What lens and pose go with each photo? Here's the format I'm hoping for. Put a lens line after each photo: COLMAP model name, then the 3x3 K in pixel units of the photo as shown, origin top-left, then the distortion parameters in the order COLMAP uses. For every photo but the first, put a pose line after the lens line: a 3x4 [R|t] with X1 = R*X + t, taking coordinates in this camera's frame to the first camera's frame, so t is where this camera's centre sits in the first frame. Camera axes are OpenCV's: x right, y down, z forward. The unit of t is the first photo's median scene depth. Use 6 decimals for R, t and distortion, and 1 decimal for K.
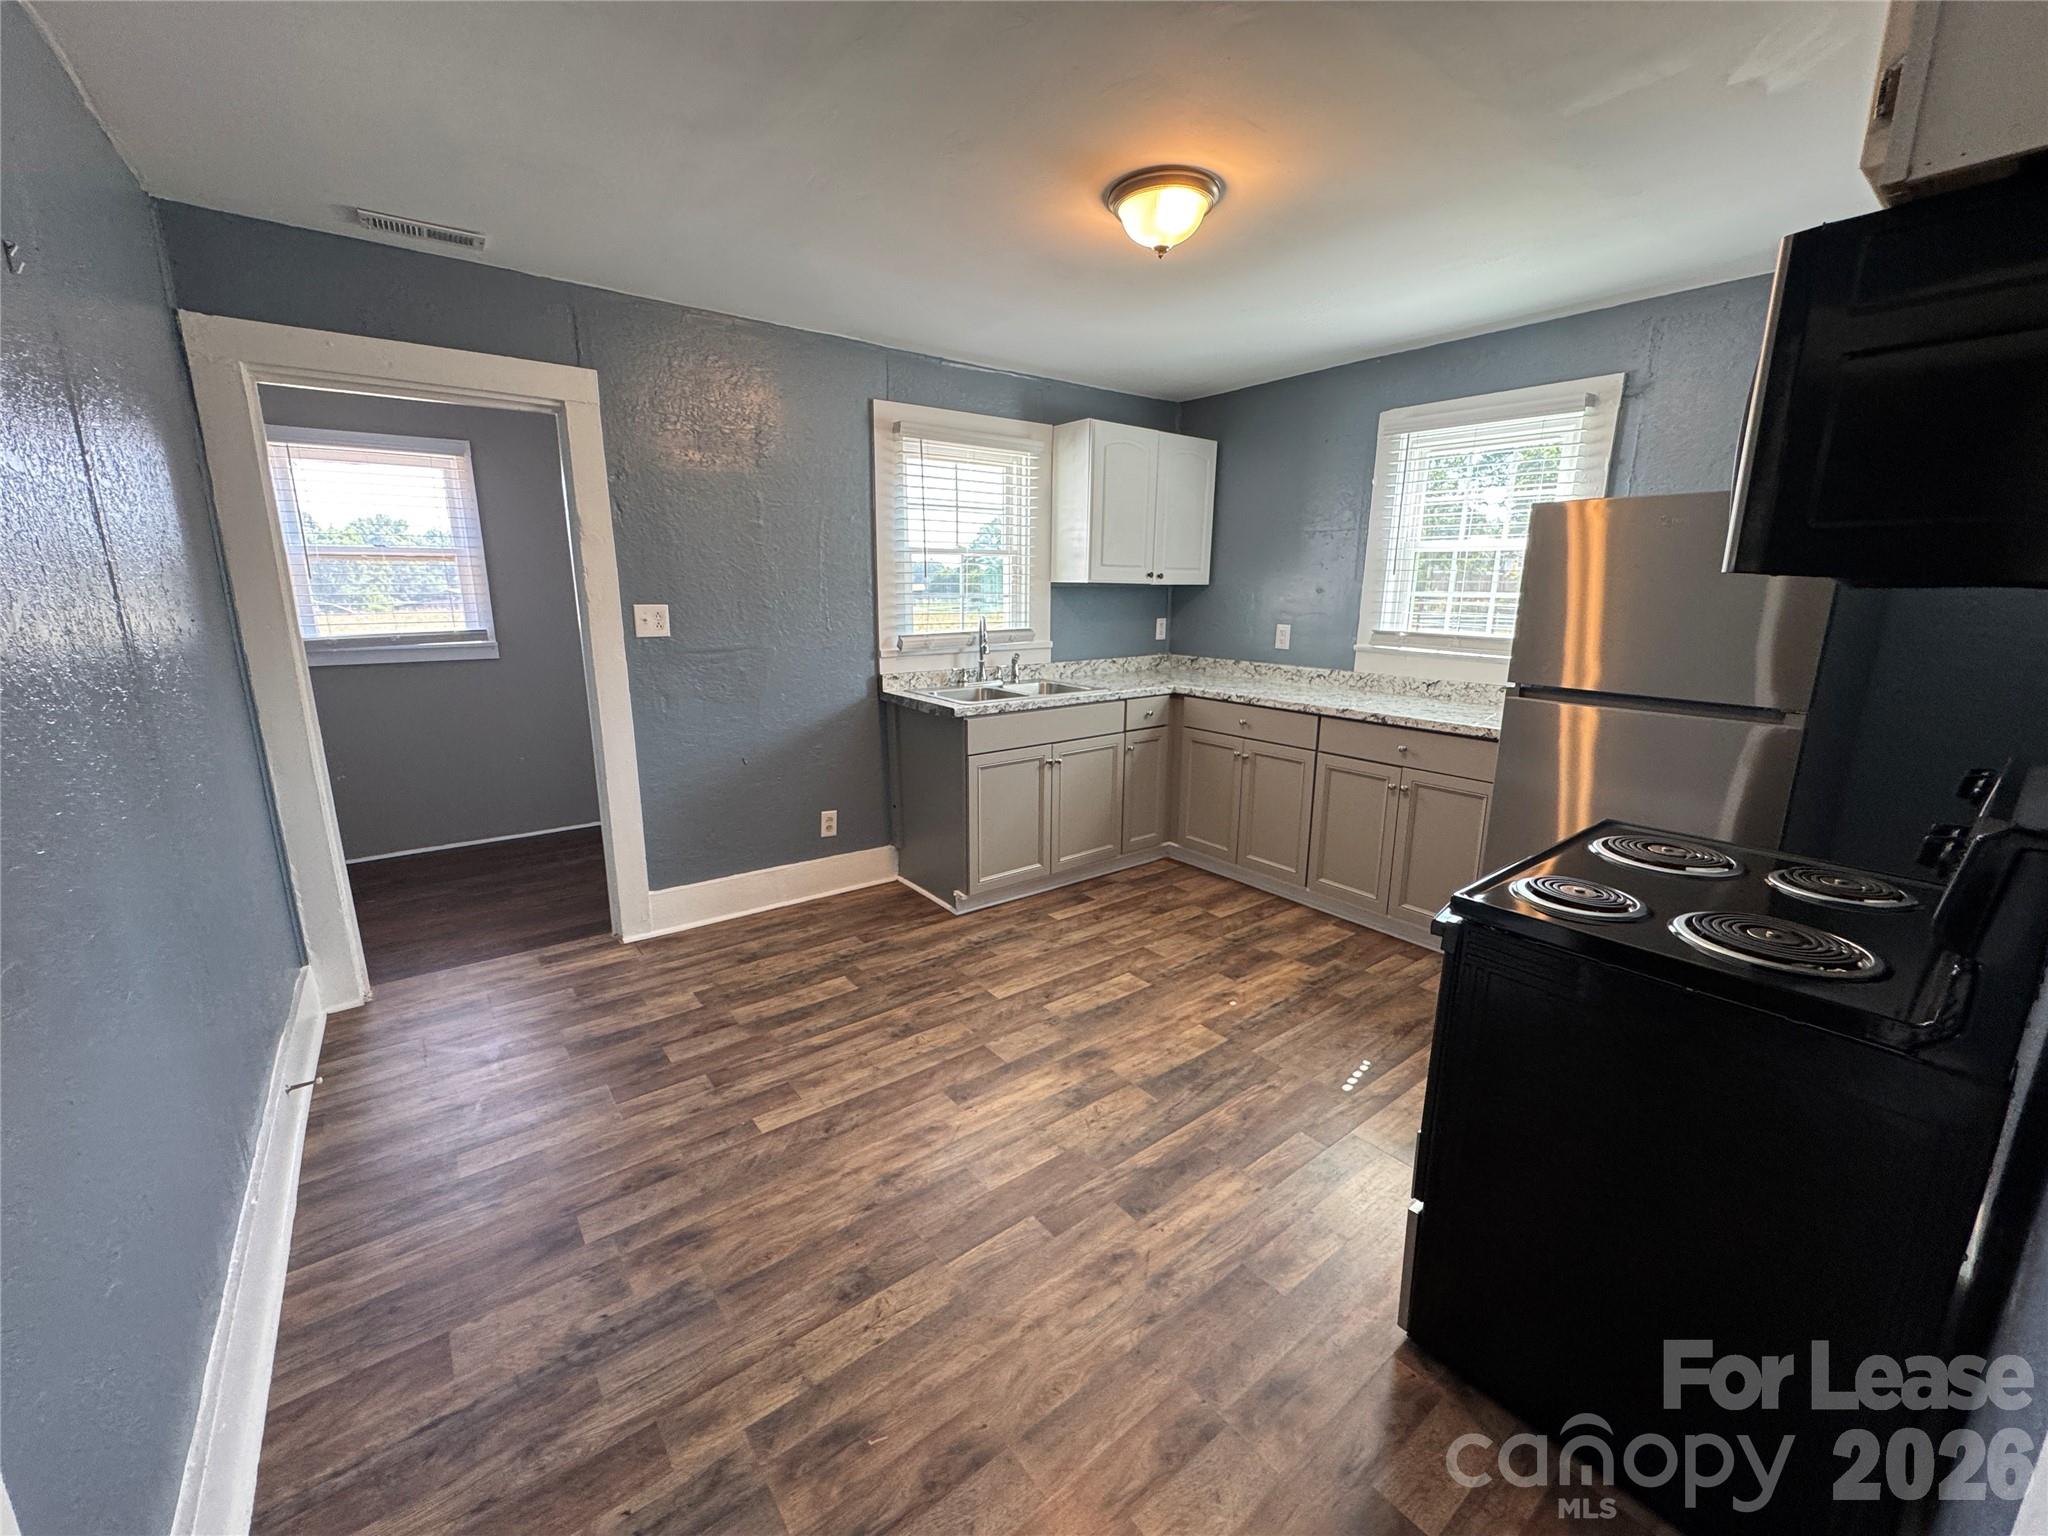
lens RADIAL K [[823.1, 0, 1024.0], [0, 823.1, 768.0], [0, 0, 1]] dist [0.001133, 0.000009]
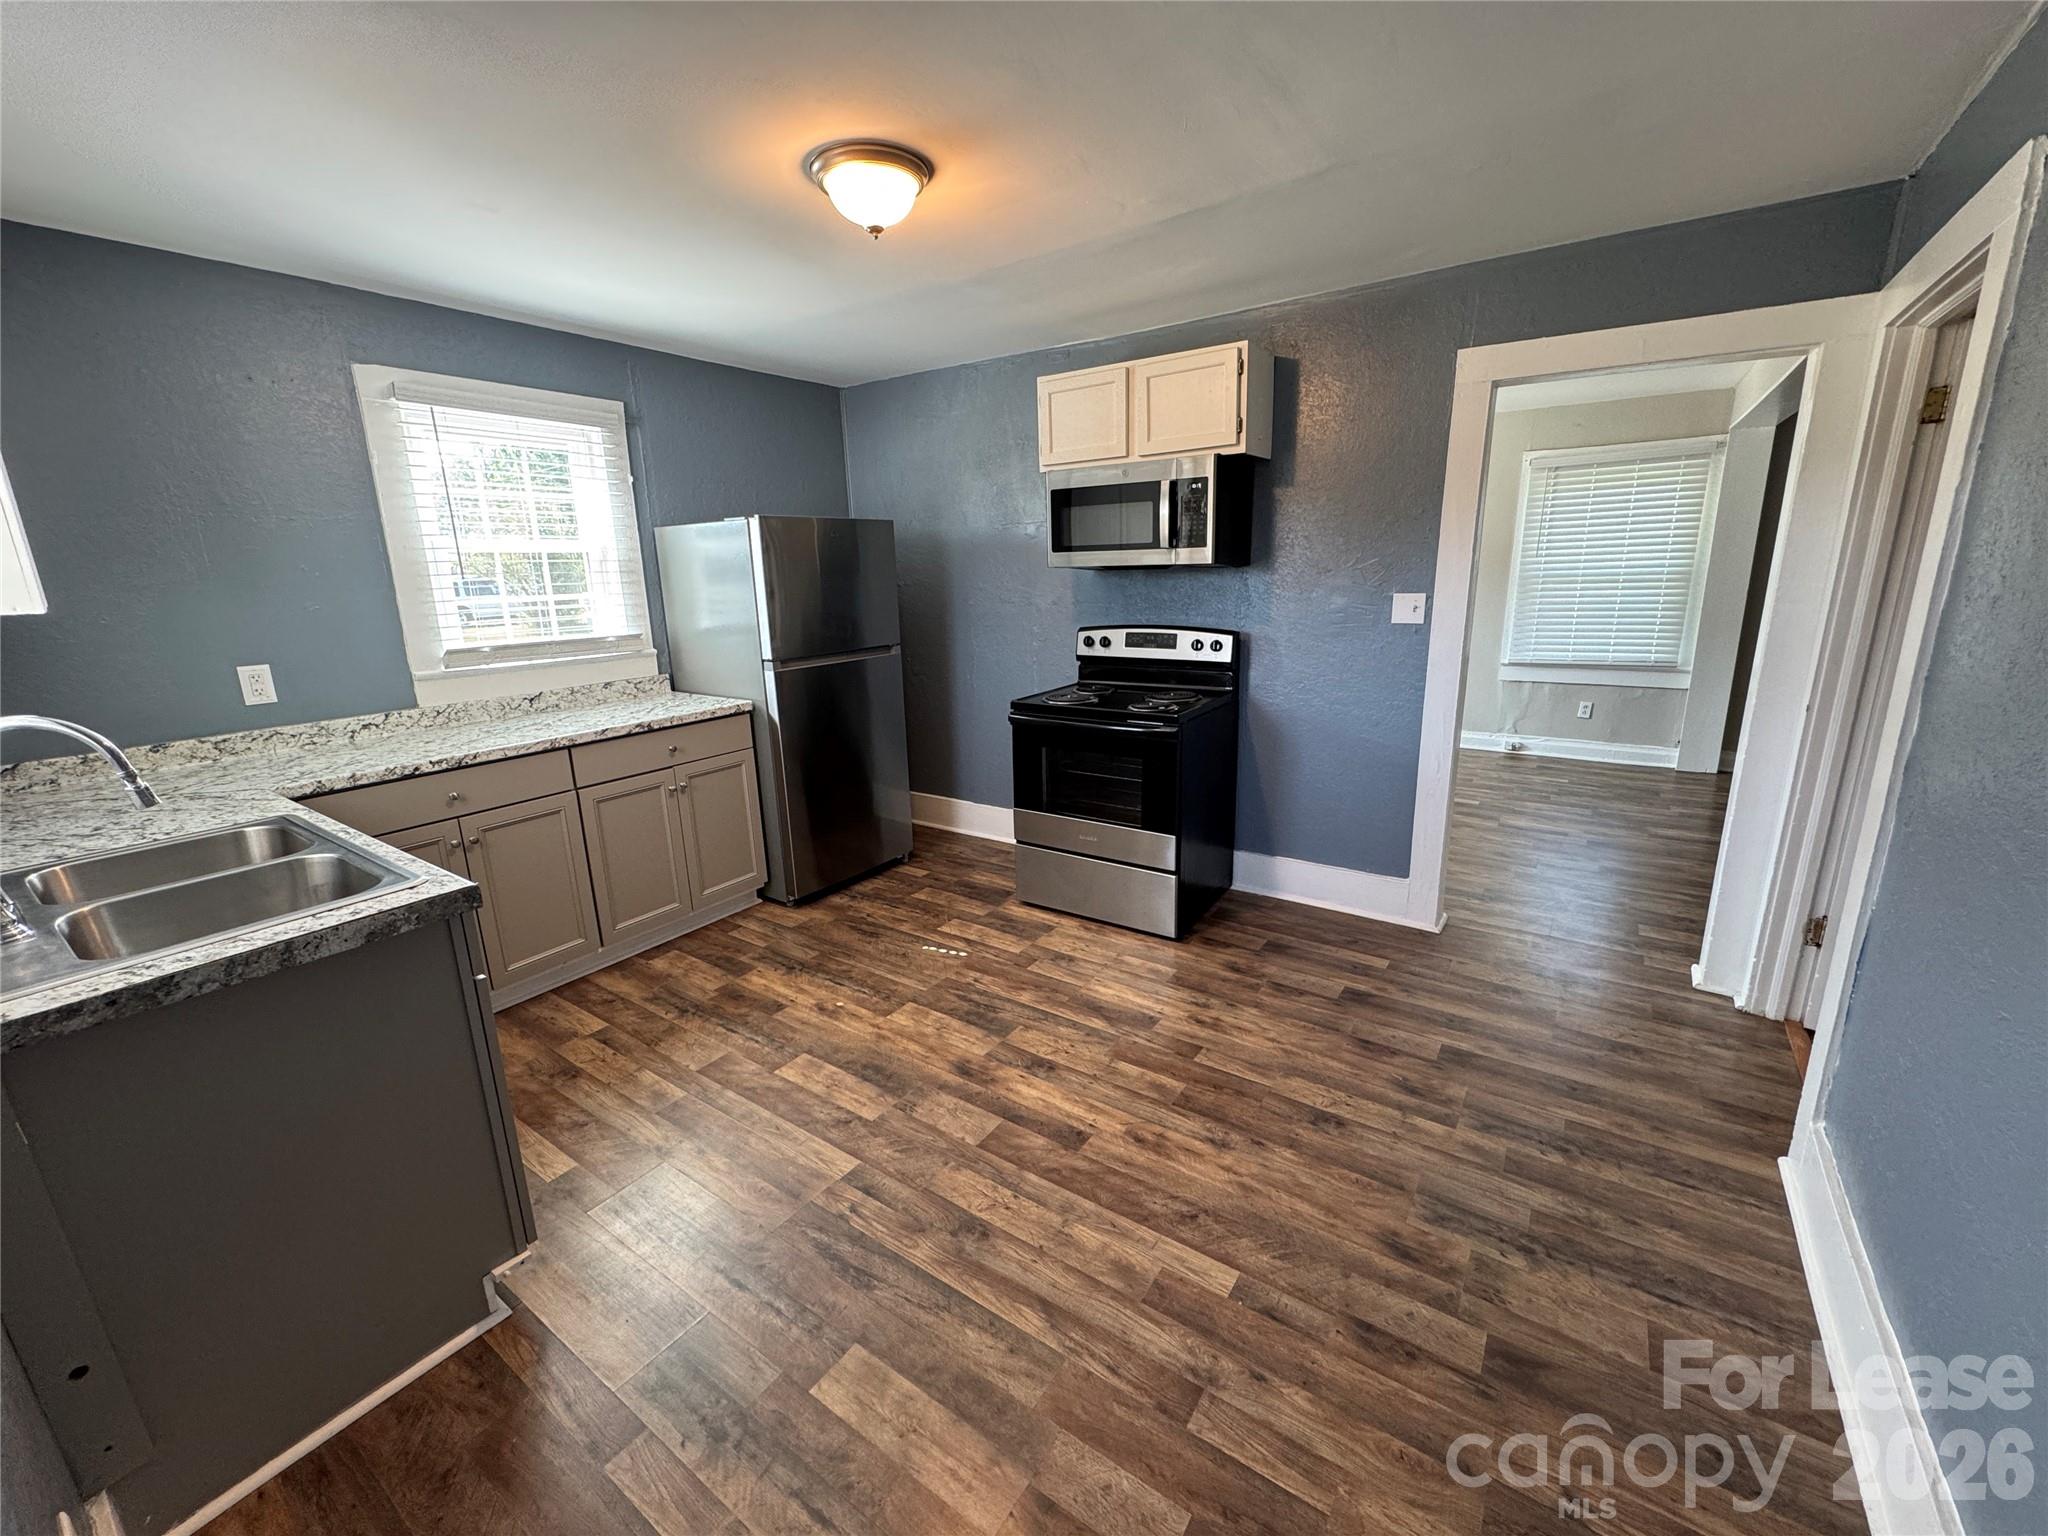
lens RADIAL K [[823.1, 0, 1024.0], [0, 823.1, 768.0], [0, 0, 1]] dist [0.001133, 0.000009]
pose [[-0.303864, -0.226645, 0.925364, -0.793298], [0.238151, 0.922386, 0.304118, -0.268712], [-0.922470, 0.312786, -0.226304, 1.099536]]
